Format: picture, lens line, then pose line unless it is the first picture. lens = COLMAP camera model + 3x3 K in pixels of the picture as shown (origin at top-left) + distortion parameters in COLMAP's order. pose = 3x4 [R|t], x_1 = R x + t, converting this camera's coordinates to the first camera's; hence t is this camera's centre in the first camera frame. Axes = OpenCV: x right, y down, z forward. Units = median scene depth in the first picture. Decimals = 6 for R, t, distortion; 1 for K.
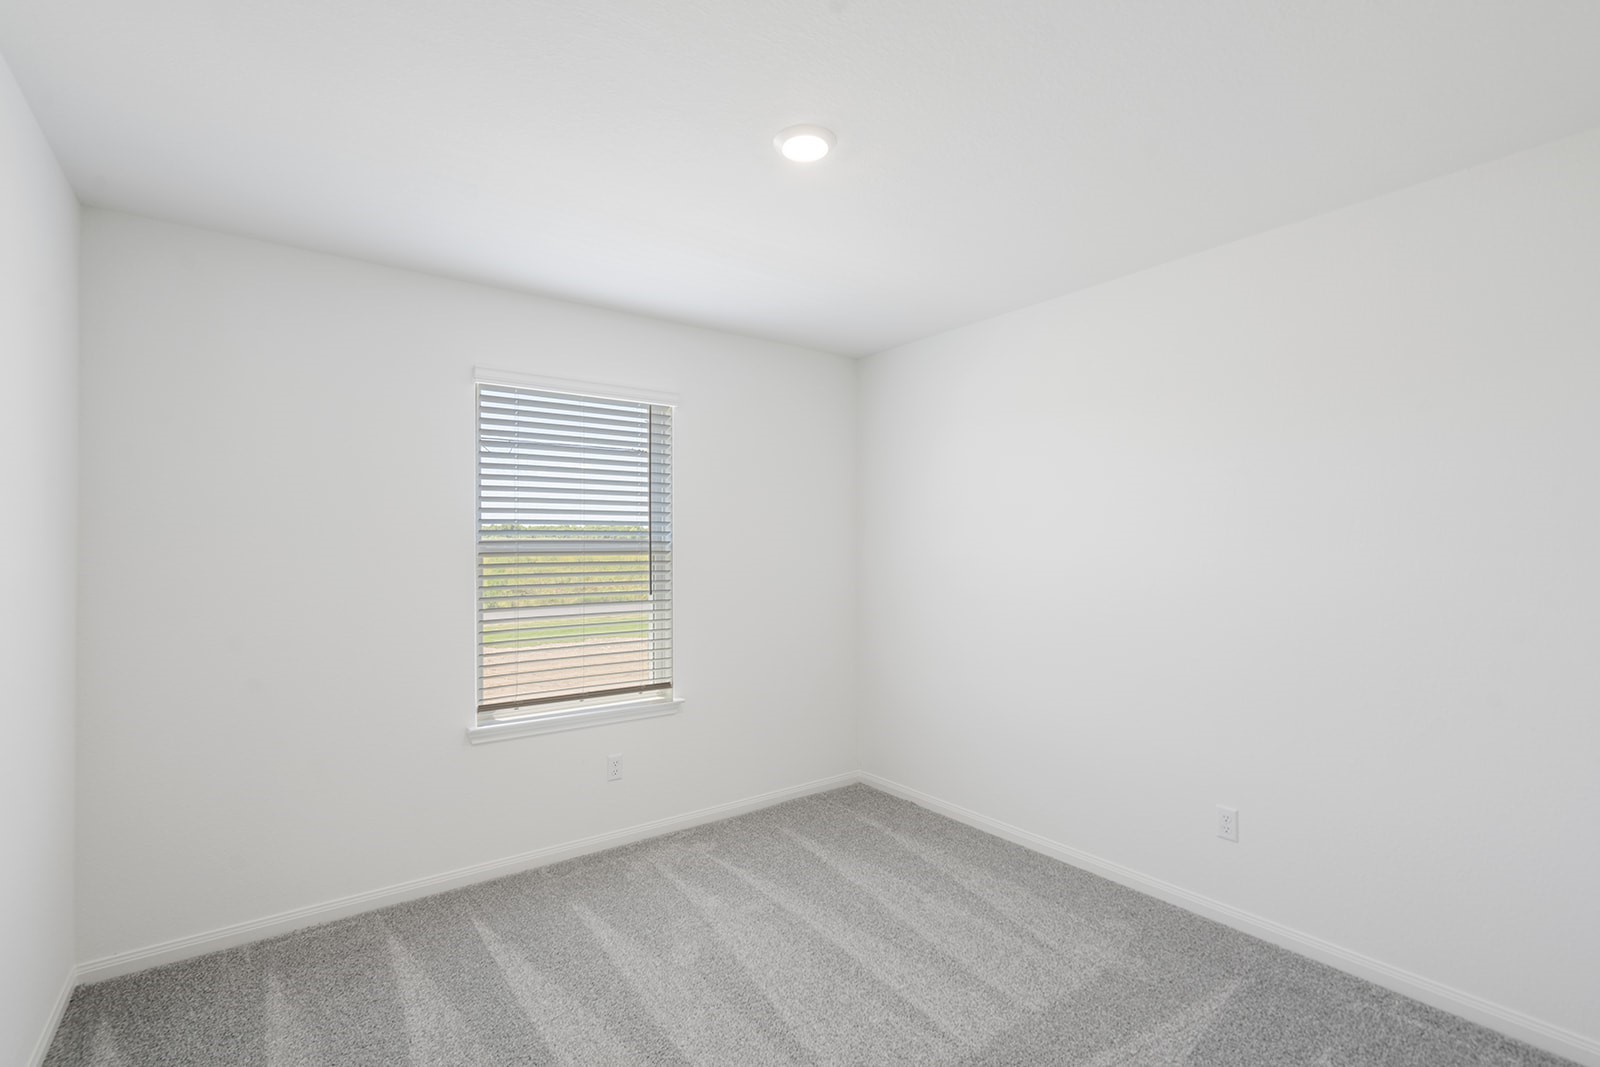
lens RADIAL K [[737.1, 0, 799.2], [0, 737.1, 535.8], [0, 0, 1]] dist [-0.000139, -0.000109]
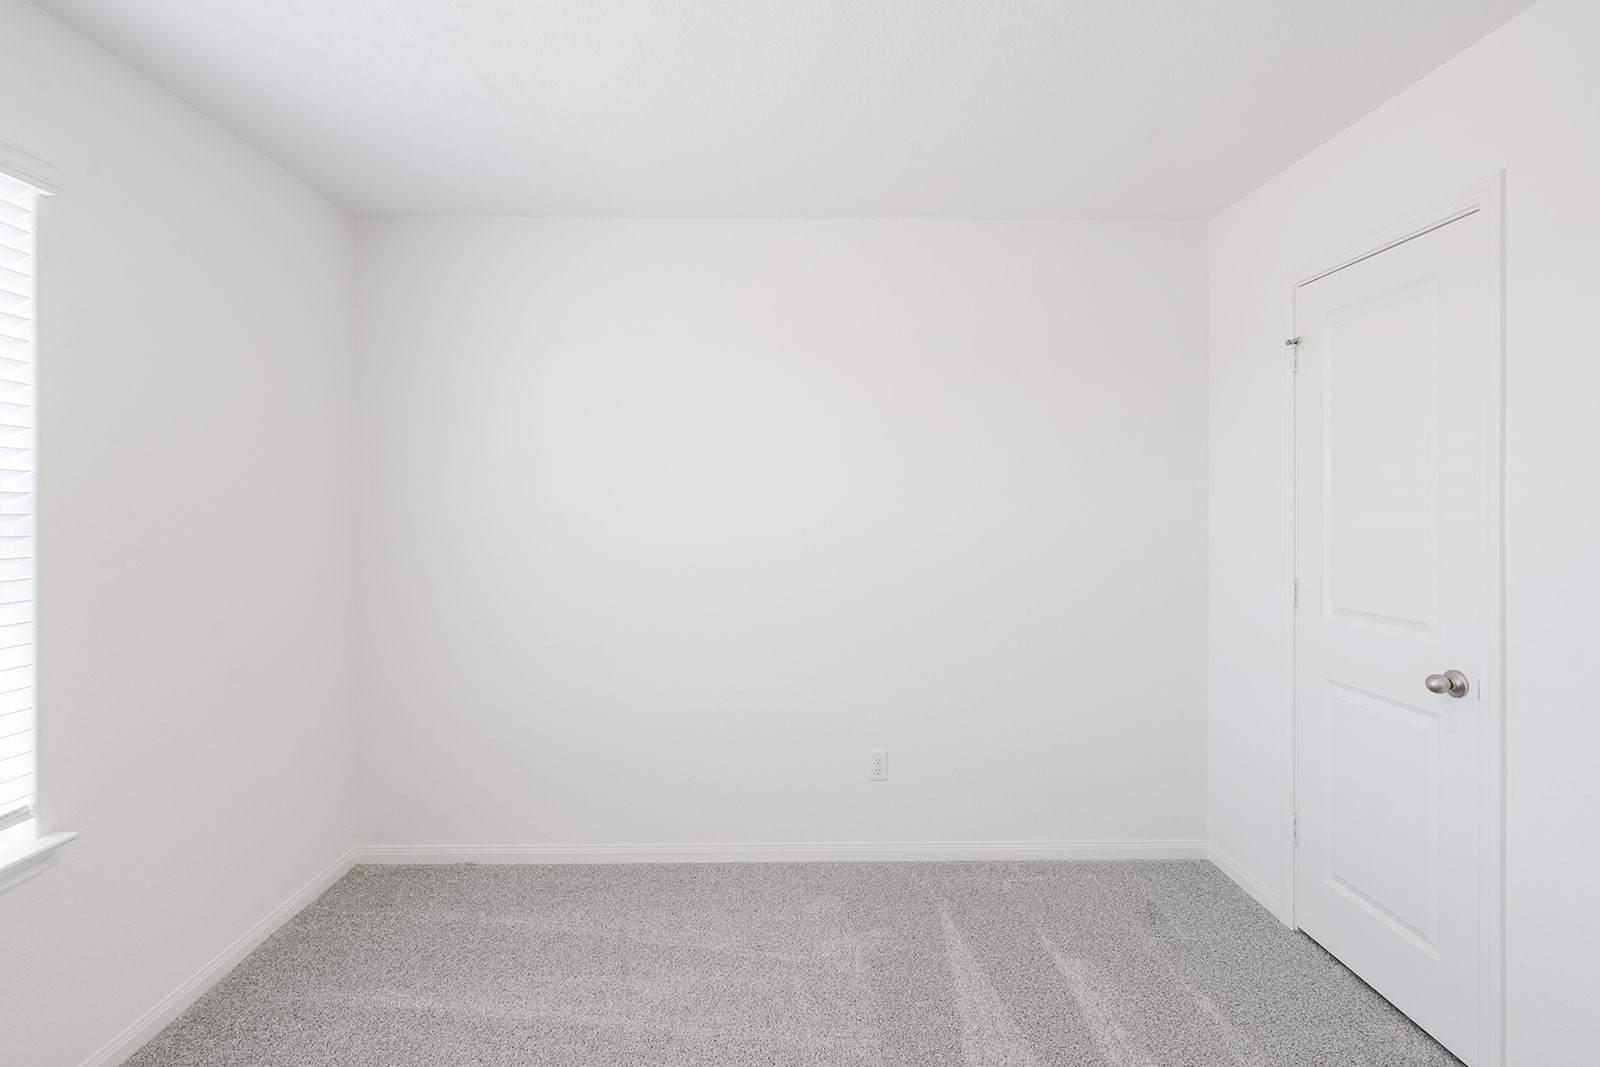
lens RADIAL K [[738.8, 0, 800.1], [0, 738.8, 532.7], [0, 0, 1]] dist [-0.009388, 0.001741]
pose [[0.577760, -0.021300, 0.815929, -0.334126], [-0.013360, 0.999279, 0.035546, 0.022883], [-0.816098, -0.031438, 0.577058, 0.495697]]
